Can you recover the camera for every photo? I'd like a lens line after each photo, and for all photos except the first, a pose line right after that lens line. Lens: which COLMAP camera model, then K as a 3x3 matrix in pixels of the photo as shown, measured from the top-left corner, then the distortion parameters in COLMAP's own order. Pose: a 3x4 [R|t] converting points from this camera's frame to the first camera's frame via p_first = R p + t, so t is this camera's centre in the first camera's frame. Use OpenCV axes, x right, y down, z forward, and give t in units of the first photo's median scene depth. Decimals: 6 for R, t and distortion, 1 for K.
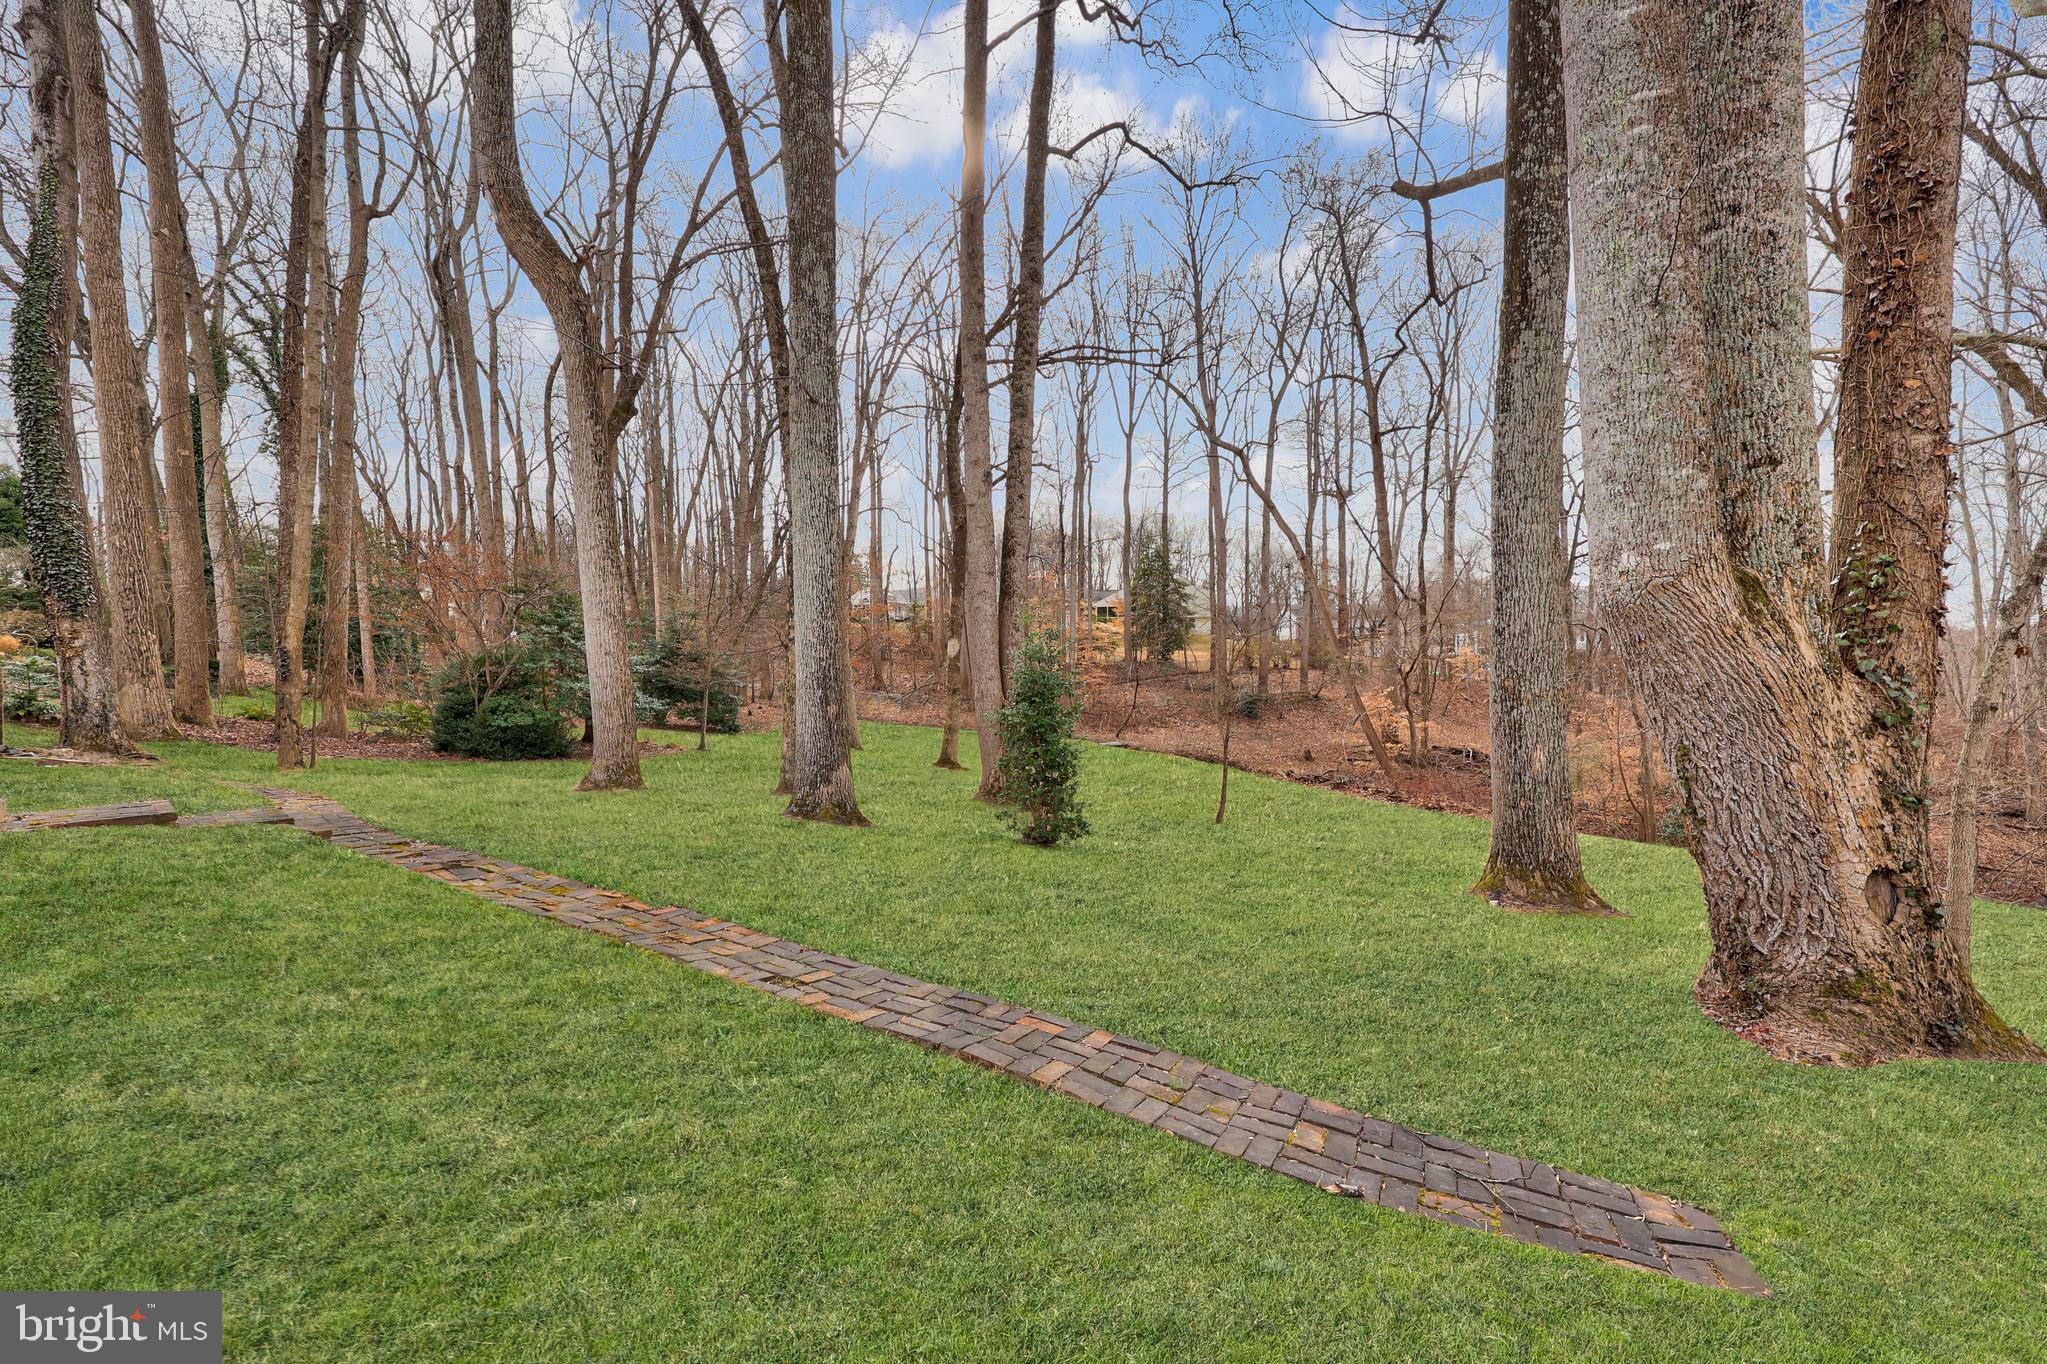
lens RADIAL K [[820.7, 0, 1023.5], [0, 820.7, 682.0], [0, 0, 1]] dist [-0.001763, -0.000036]
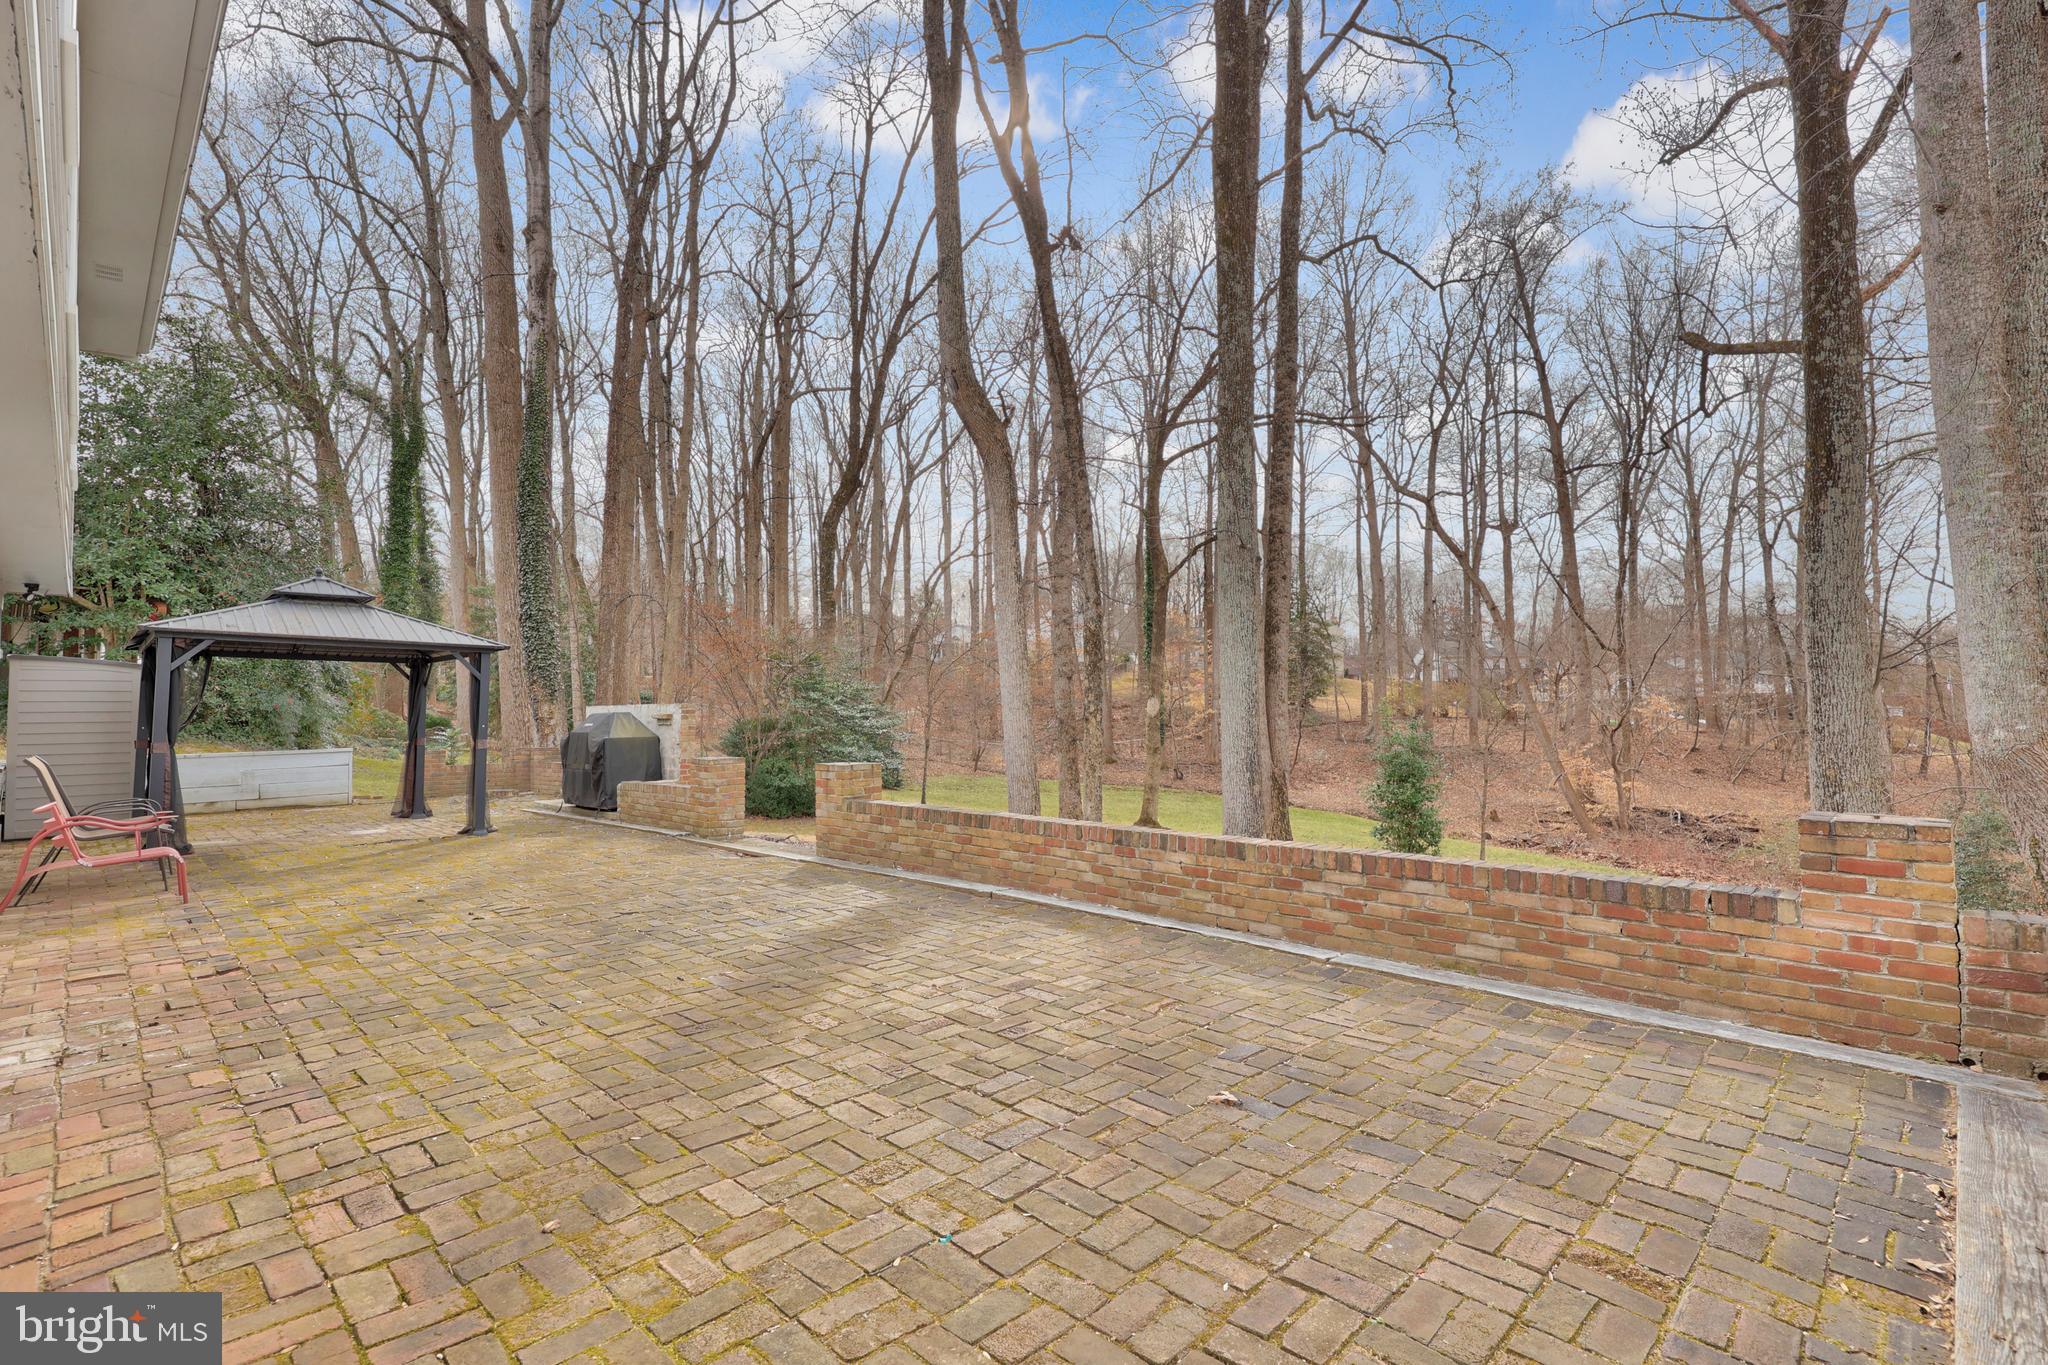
lens RADIAL K [[942.8, 0, 1022.0], [0, 942.8, 673.0], [0, 0, 1]] dist [0.000546, 0.000290]
pose [[0.997546, -0.001067, -0.070011, -0.487711], [-0.002569, 0.998653, -0.051827, -0.067126], [0.069972, 0.051880, 0.996199, -0.471723]]
